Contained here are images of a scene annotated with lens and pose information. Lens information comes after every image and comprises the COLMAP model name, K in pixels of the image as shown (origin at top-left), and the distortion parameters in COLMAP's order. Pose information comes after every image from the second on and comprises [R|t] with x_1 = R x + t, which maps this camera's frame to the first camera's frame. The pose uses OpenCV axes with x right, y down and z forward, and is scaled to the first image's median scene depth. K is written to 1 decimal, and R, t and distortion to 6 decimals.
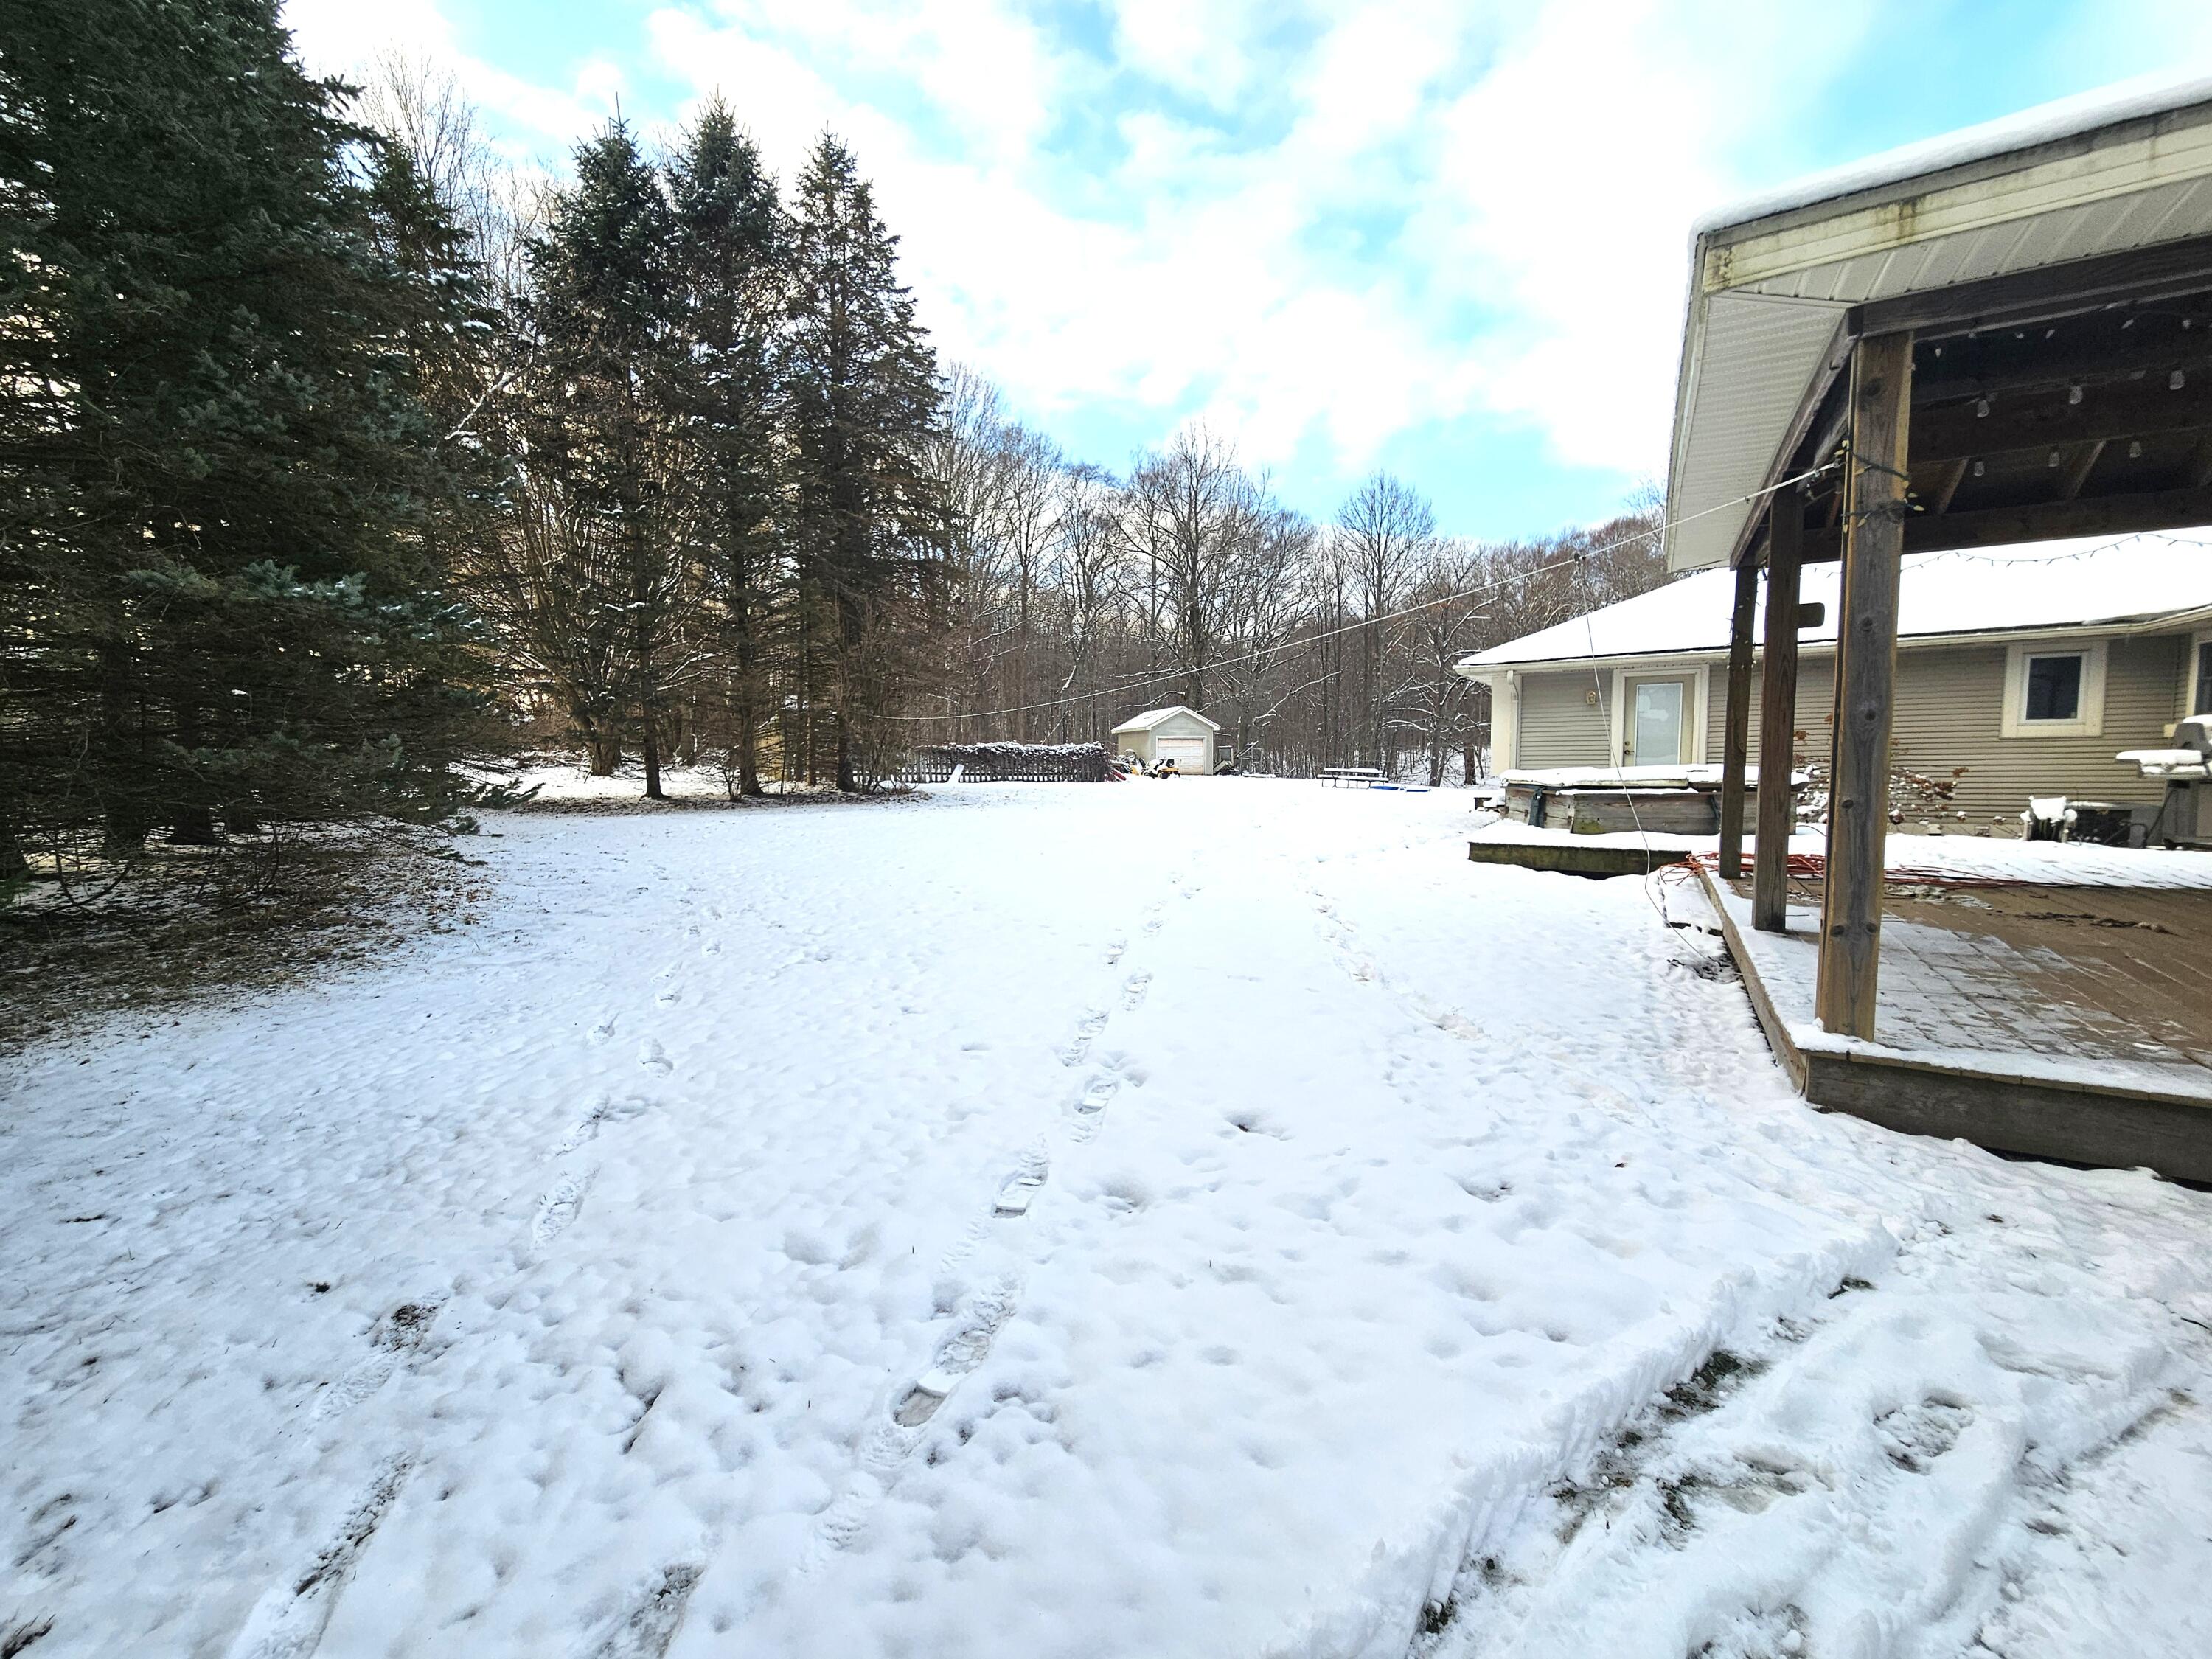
lens RADIAL K [[909.8, 0, 1061.8], [0, 909.8, 836.6], [0, 0, 1]] dist [-0.002727, -0.000569]
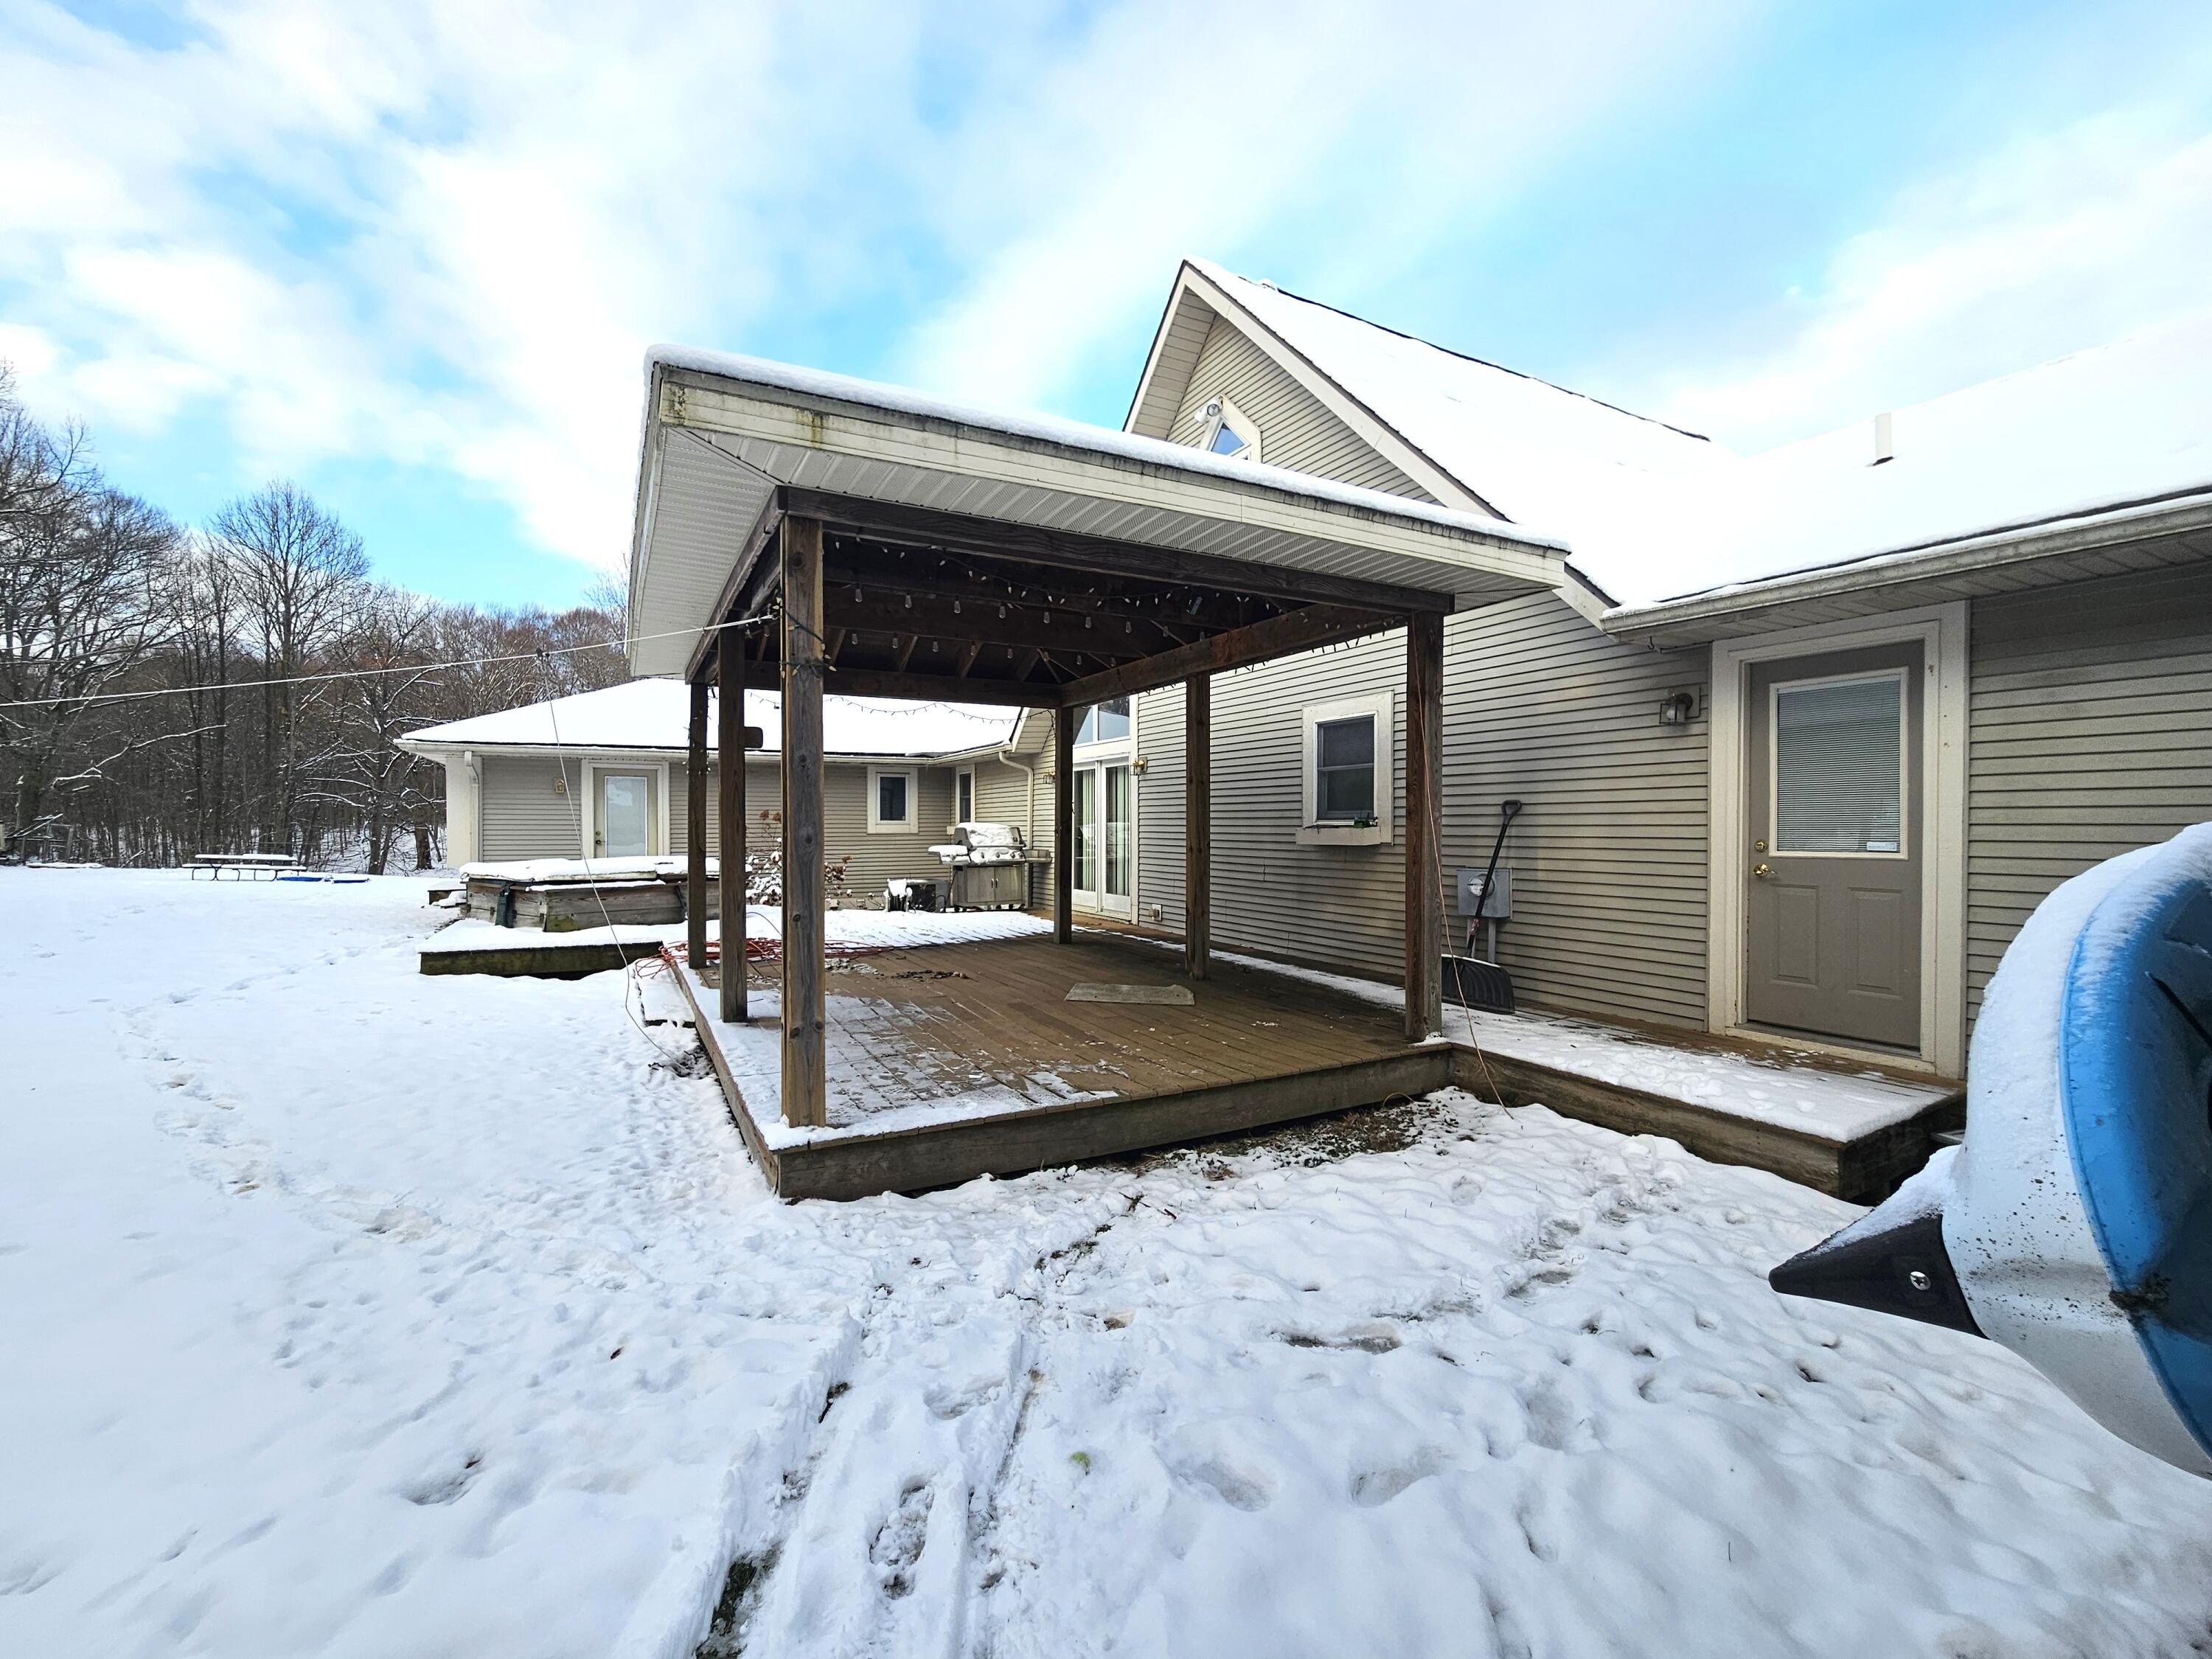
lens RADIAL K [[909.8, 0, 1104.3], [0, 909.8, 827.5], [0, 0, 1]] dist [-0.002727, -0.000569]
pose [[0.485593, 0.014146, 0.874071, 0.052616], [0.070639, 0.995964, -0.055363, -0.043667], [-0.871327, 0.088627, 0.482634, 0.090692]]
